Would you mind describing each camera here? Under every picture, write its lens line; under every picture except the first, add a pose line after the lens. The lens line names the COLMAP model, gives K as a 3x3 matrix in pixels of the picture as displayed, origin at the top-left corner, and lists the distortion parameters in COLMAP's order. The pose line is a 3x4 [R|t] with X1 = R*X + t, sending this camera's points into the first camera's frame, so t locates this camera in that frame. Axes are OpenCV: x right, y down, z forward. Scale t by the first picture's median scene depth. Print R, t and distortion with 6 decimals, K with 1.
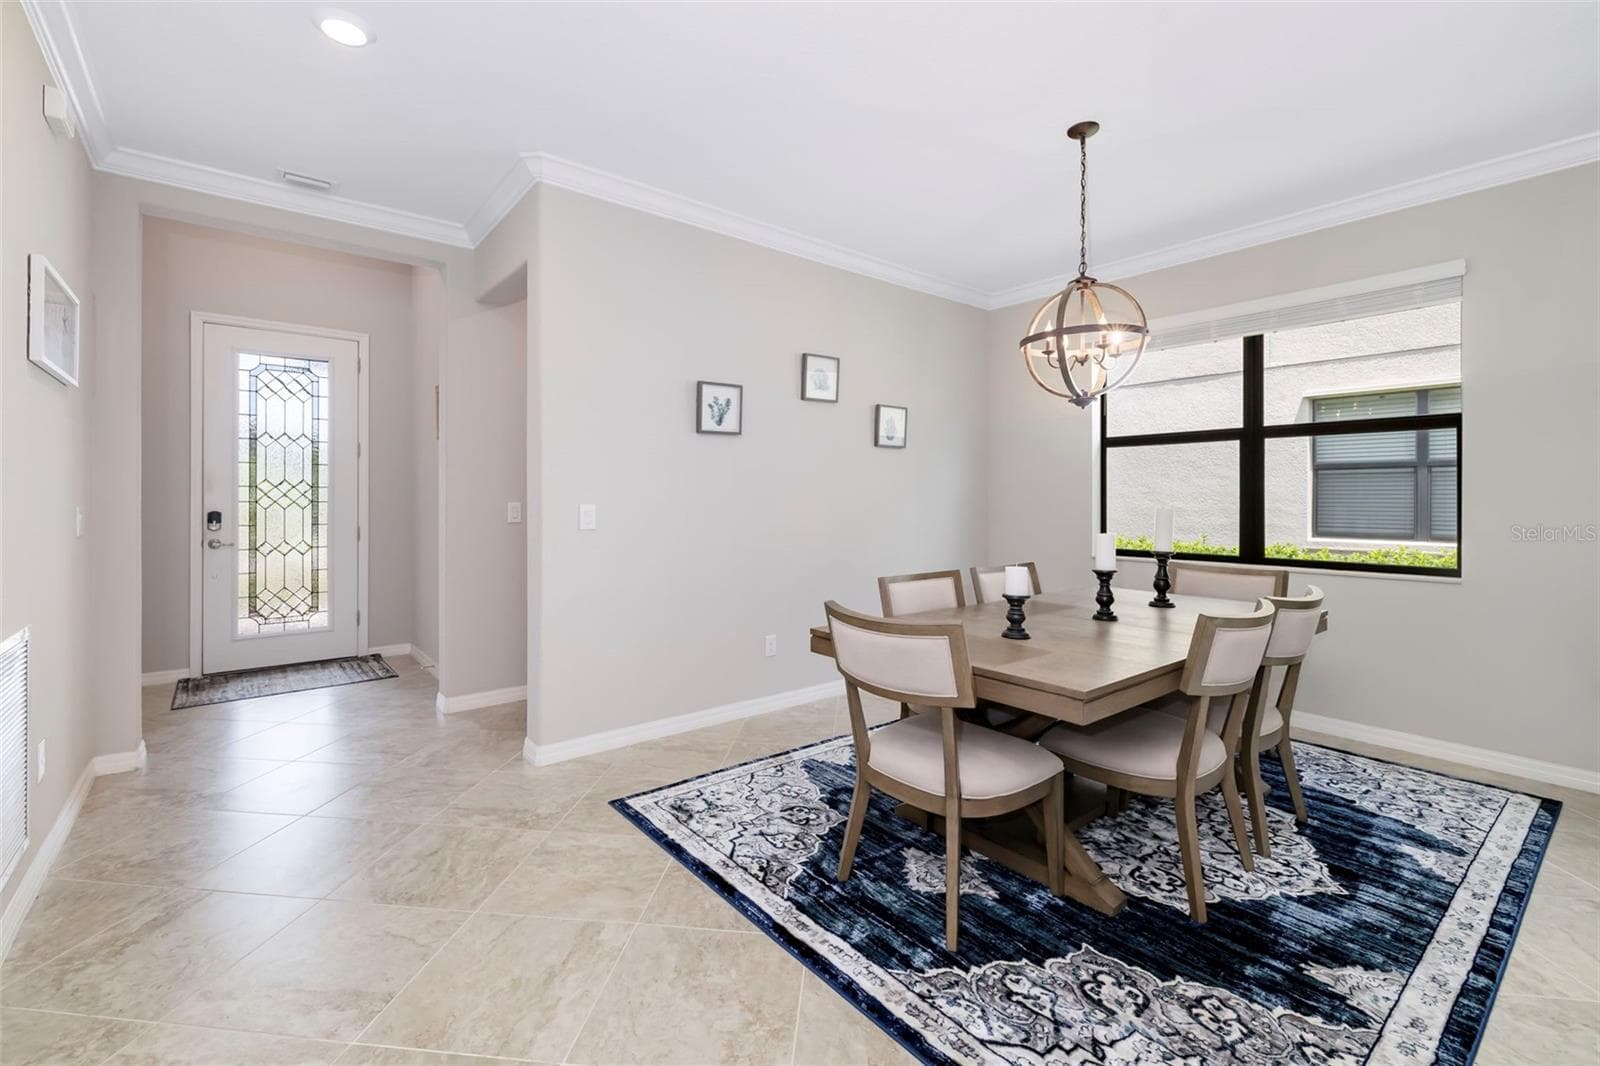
lens RADIAL K [[708.8, 0, 798.4], [0, 708.8, 505.9], [0, 0, 1]] dist [0.001920, 0.000374]
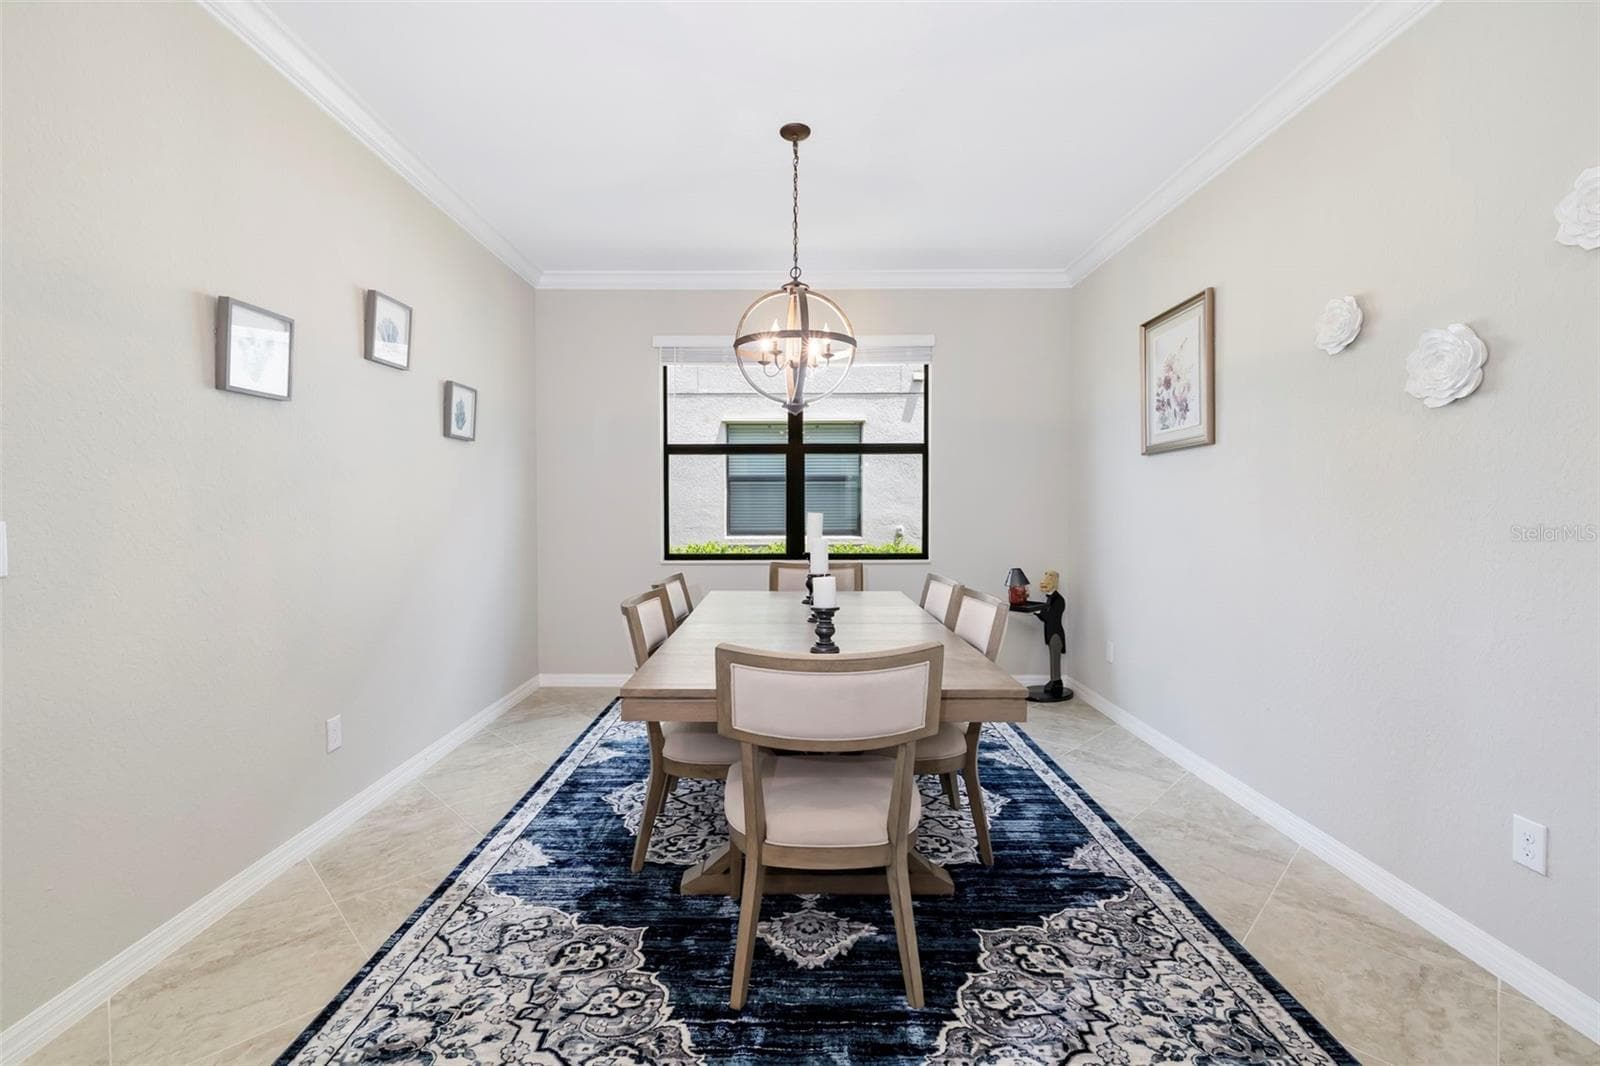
lens RADIAL K [[689.2, 0, 800.0], [0, 689.2, 533.0], [0, 0, 1]] dist [0.001590, 0.000208]
pose [[0.626633, -0.034801, 0.778537, -0.420216], [0.011139, 0.999300, 0.035703, -0.006328], [-0.779235, -0.013701, 0.626582, 0.450670]]
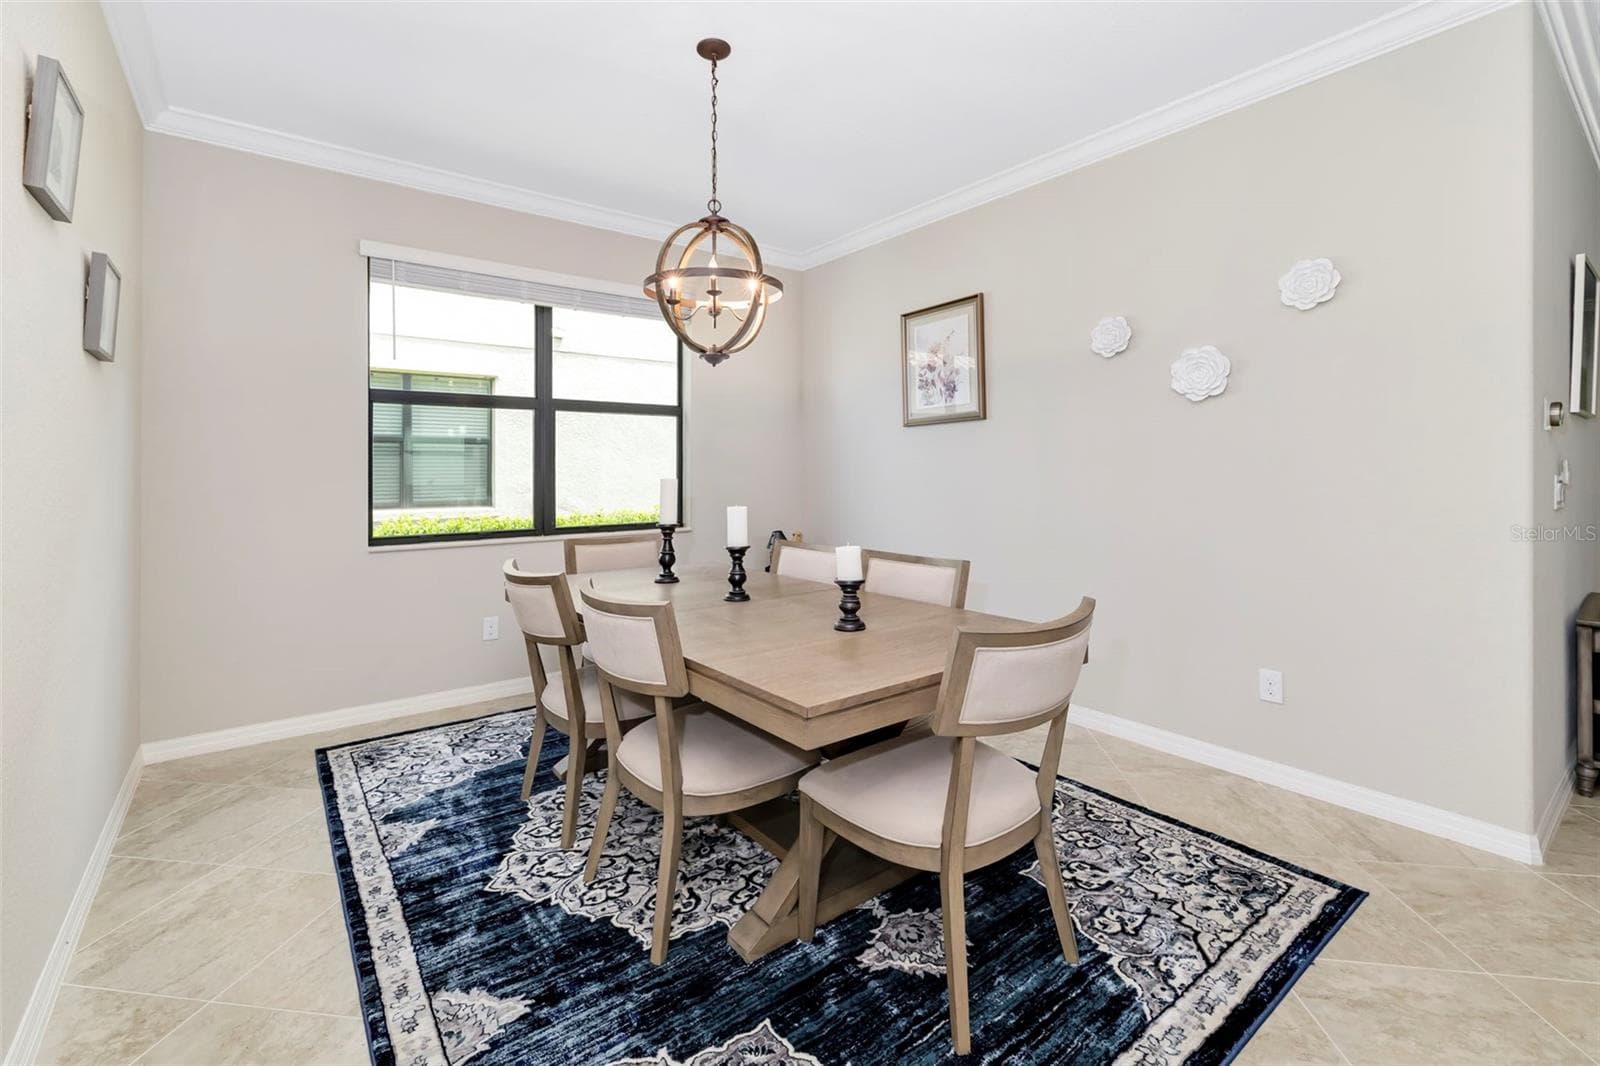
lens RADIAL K [[690.1, 0, 781.6], [0, 690.1, 472.6], [0, 0, 1]] dist [0.001658, -0.000021]
pose [[0.037463, -0.004700, 0.999287, -0.531561], [0.015935, 0.999865, 0.004106, -0.008227], [-0.999171, 0.015770, 0.037533, 1.041390]]
